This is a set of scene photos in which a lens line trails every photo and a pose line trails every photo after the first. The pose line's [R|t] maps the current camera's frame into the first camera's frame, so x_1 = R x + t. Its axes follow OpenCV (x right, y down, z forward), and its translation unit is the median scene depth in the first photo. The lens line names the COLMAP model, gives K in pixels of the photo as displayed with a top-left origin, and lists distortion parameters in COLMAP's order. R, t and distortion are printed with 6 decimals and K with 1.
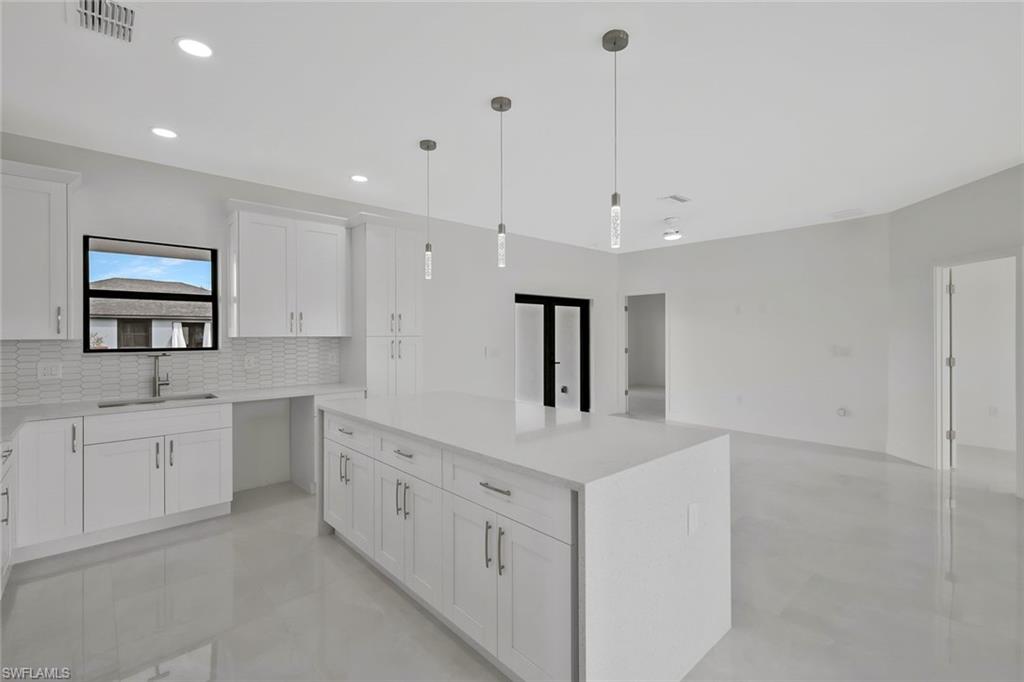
lens RADIAL K [[448.4, 0, 508.1], [0, 448.4, 337.4], [0, 0, 1]] dist [0.001294, -0.000136]
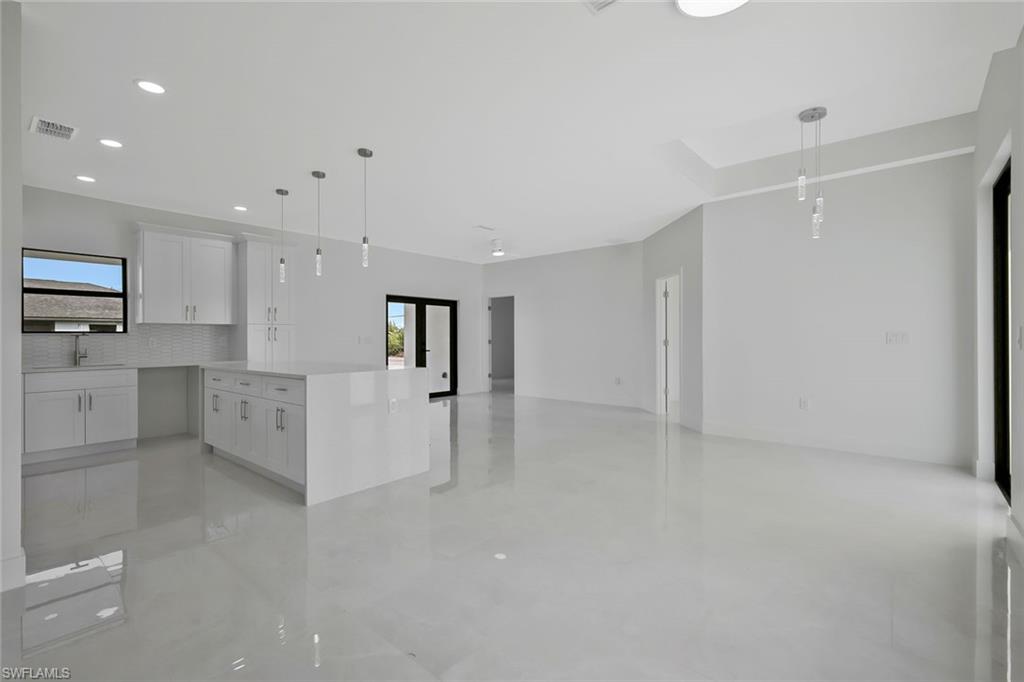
lens RADIAL K [[448.4, 0, 508.1], [0, 448.4, 337.4], [0, 0, 1]] dist [0.001294, -0.000136]
pose [[0.992376, -0.002390, 0.123228, 0.309189], [0.003608, 0.999947, -0.009656, 0.056125], [-0.123198, 0.010027, 0.992331, -0.457796]]
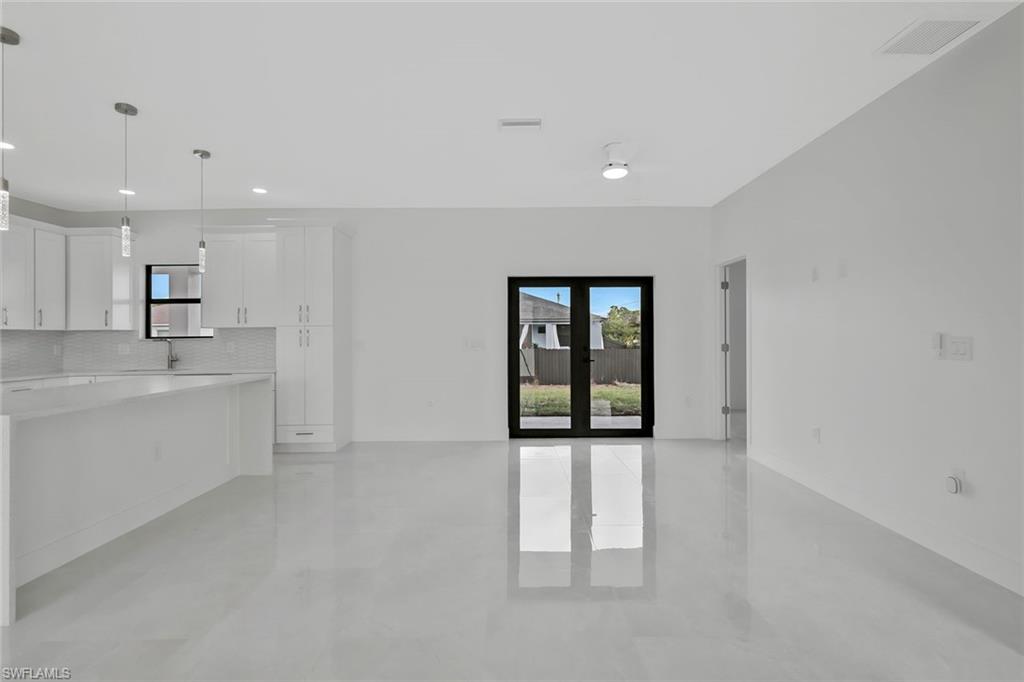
lens RADIAL K [[486.8, 0, 525.2], [0, 486.8, 335.1], [0, 0, 1]] dist [0.000529, -0.000389]
pose [[0.749920, -0.006563, -0.661496, 1.009087], [0.002116, 0.999969, -0.007522, 0.031707], [0.661525, 0.004241, 0.749911, 0.501143]]
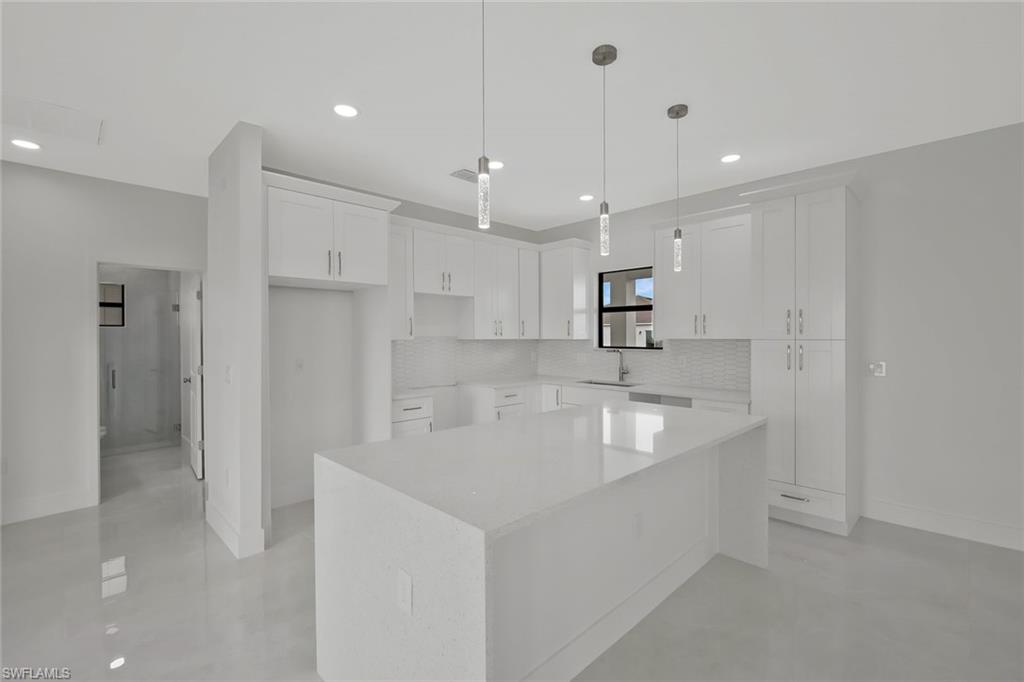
lens RADIAL K [[459.9, 0, 506.4], [0, 459.9, 338.7], [0, 0, 1]] dist [0.000729, -0.000086]
pose [[0.026936, 0.010006, -0.999587, 0.544930], [-0.005800, 0.999935, 0.009853, -0.009546], [0.999620, 0.005532, 0.026992, 0.533538]]
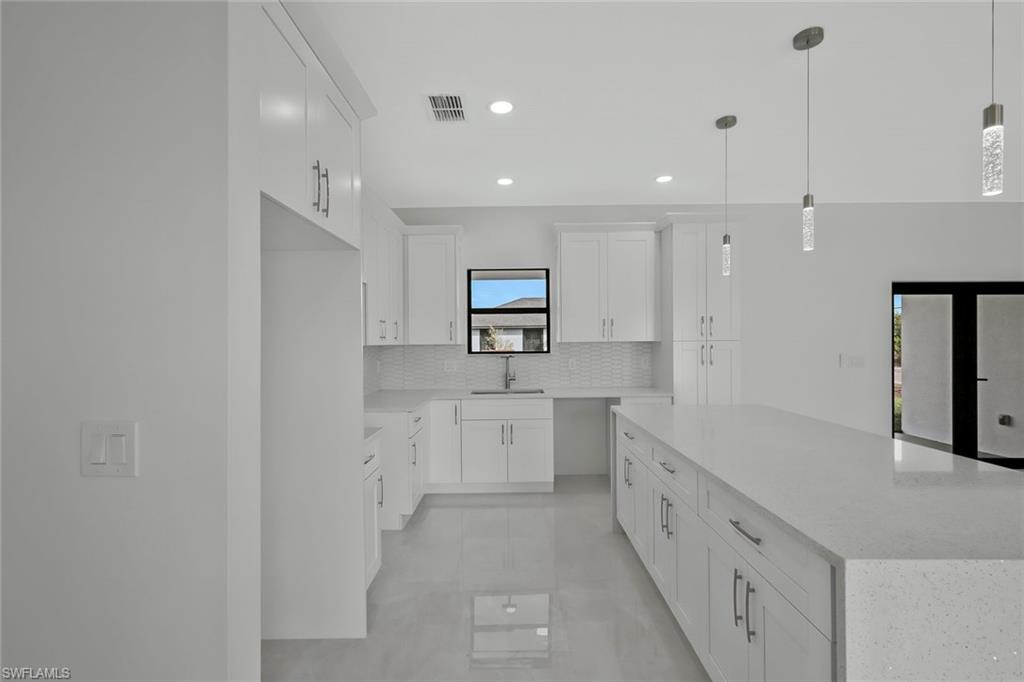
lens RADIAL K [[450.7, 0, 517.9], [0, 450.7, 345.0], [0, 0, 1]] dist [-0.000193, -0.000661]
pose [[0.738914, 0.001603, -0.673797, 0.093125], [0.002930, 0.999980, 0.005592, -0.000325], [0.673793, -0.006107, 0.738895, 0.059624]]
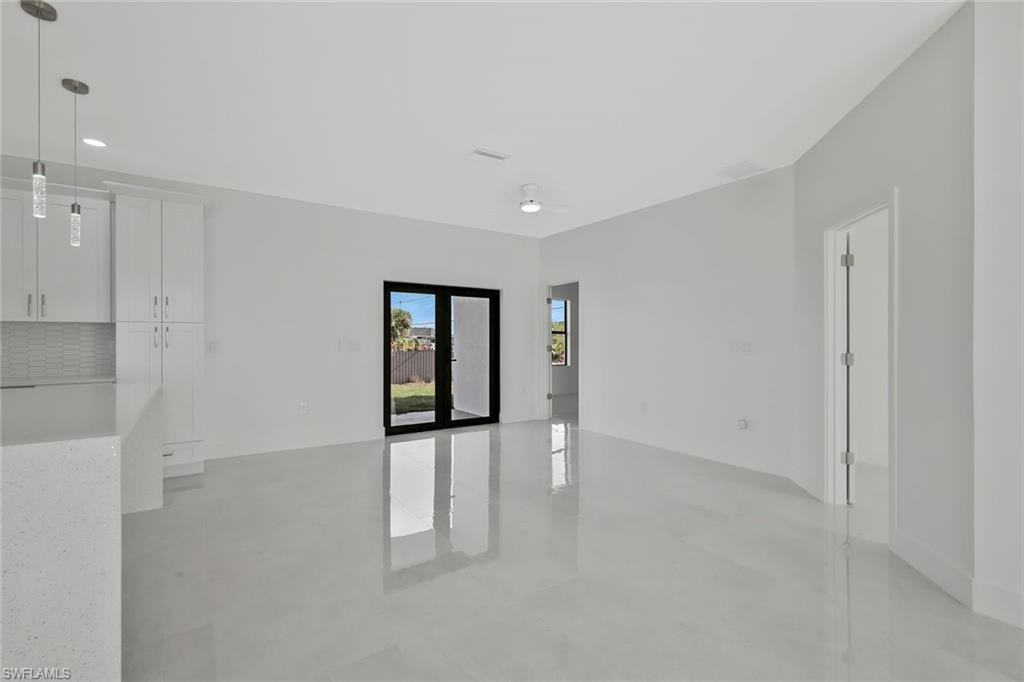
lens RADIAL K [[456.3, 0, 513.8], [0, 456.3, 337.2], [0, 0, 1]] dist [-0.000697, -0.000502]
pose [[0.991688, 0.003477, -0.128619, 0.597100], [-0.005035, 0.999918, -0.011791, 0.036094], [0.128567, 0.012340, 0.991624, 0.211611]]
